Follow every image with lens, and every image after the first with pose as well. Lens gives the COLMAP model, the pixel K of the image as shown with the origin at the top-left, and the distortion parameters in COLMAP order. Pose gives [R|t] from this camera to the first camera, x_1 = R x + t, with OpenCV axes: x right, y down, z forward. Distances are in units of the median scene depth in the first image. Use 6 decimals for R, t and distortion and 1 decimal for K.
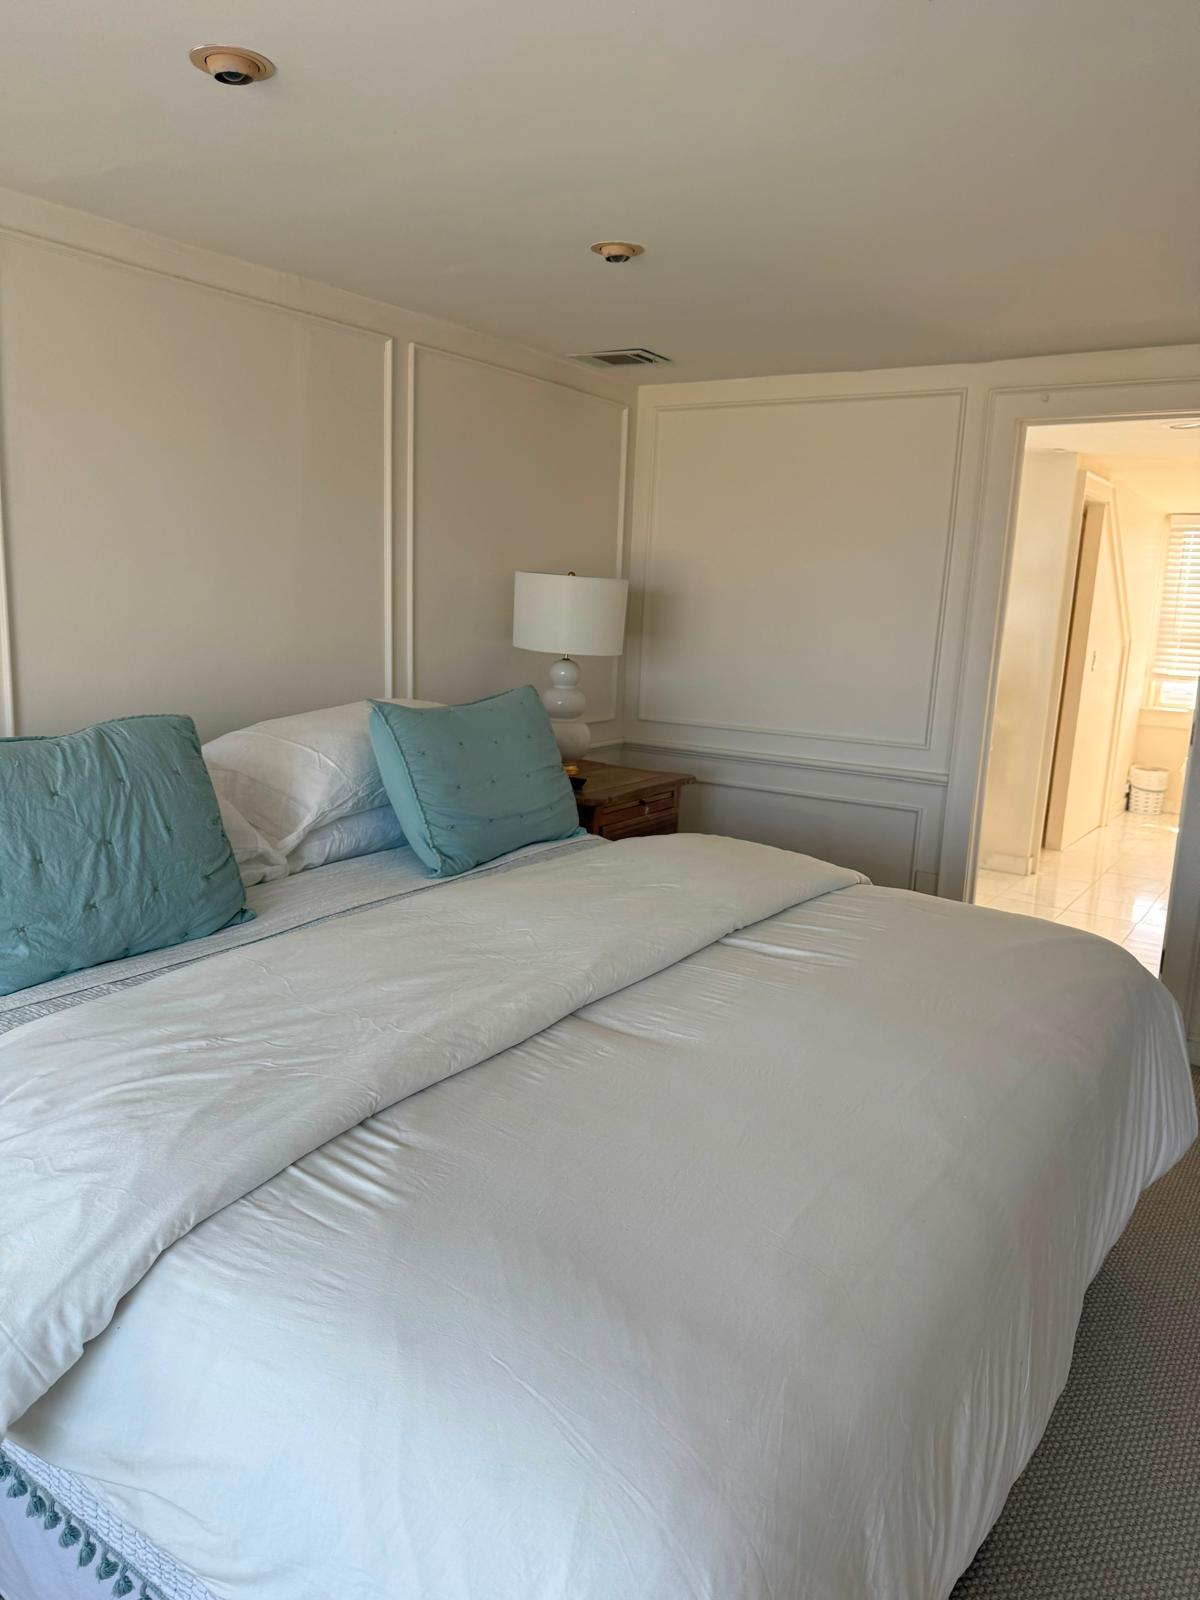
lens RADIAL K [[1119.0, 0, 600.0], [0, 1119.0, 800.0], [0, 0, 1]] dist [0.073891, -0.133912]
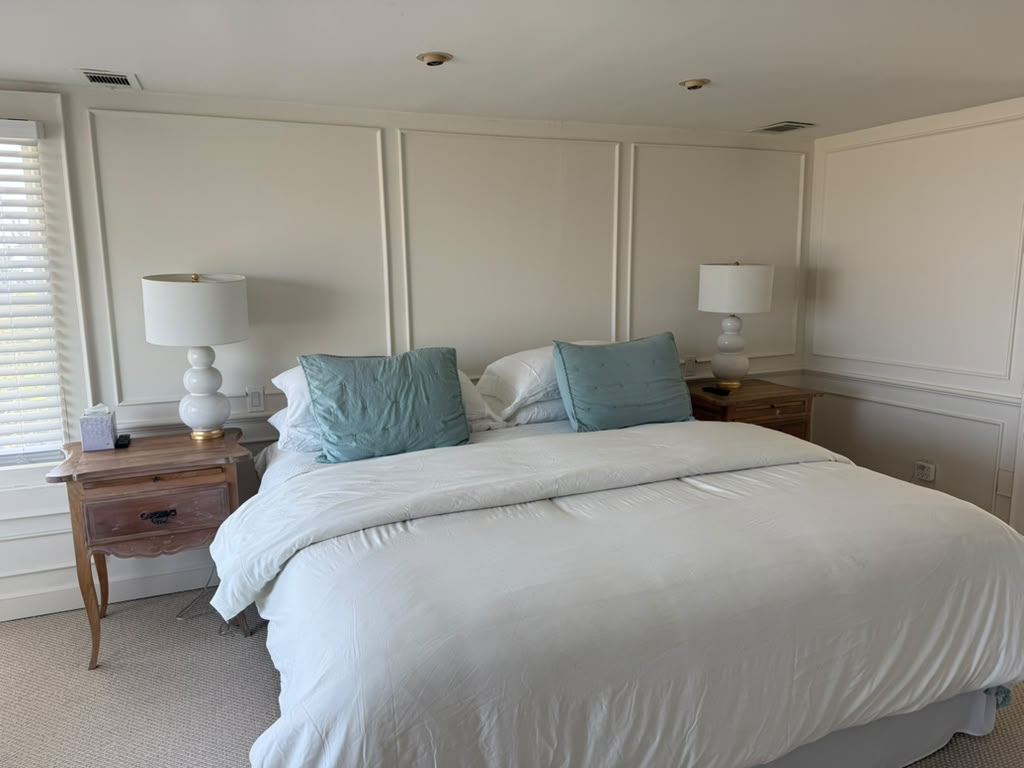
lens RADIAL K [[716.2, 0, 512.0], [0, 716.2, 384.0], [0, 0, 1]] dist [0.073891, -0.133912]
pose [[0.839061, 0.035430, -0.542882, 0.475602], [-0.052445, 0.998497, -0.015893, 0.010070], [0.541503, 0.041807, 0.839659, -0.082014]]
